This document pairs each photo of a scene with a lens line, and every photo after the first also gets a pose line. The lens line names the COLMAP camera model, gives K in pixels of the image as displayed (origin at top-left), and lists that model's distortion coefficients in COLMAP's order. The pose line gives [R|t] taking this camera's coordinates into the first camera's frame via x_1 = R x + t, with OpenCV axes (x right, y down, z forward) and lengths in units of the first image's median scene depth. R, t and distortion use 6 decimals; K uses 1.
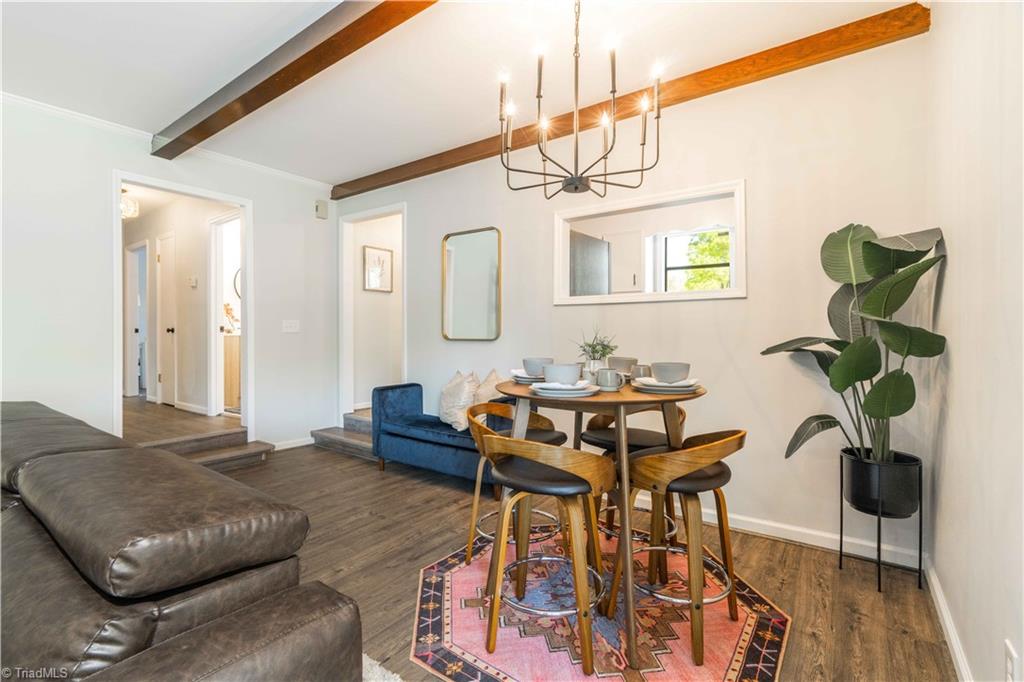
lens RADIAL K [[466.2, 0, 502.1], [0, 466.2, 337.5], [0, 0, 1]] dist [-0.003457, -0.000189]
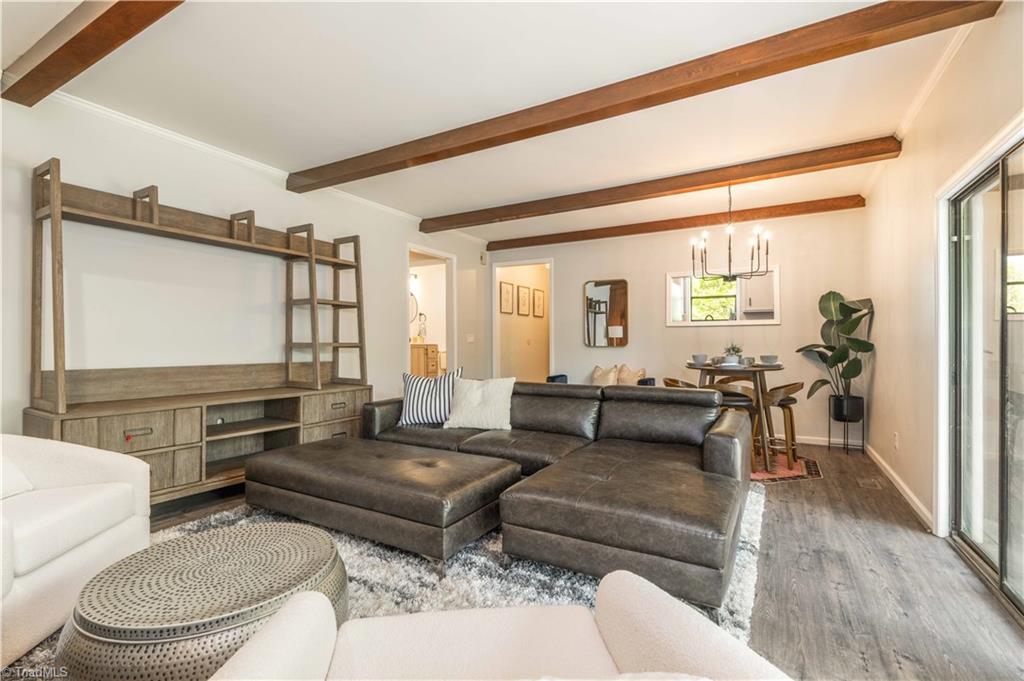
lens RADIAL K [[466.2, 0, 518.0], [0, 466.2, 344.6], [0, 0, 1]] dist [-0.003457, -0.000189]
pose [[0.991388, -0.003628, 0.130908, -1.043049], [0.004062, 0.999987, -0.003054, 0.001311], [-0.130896, 0.003560, 0.991390, -1.010881]]
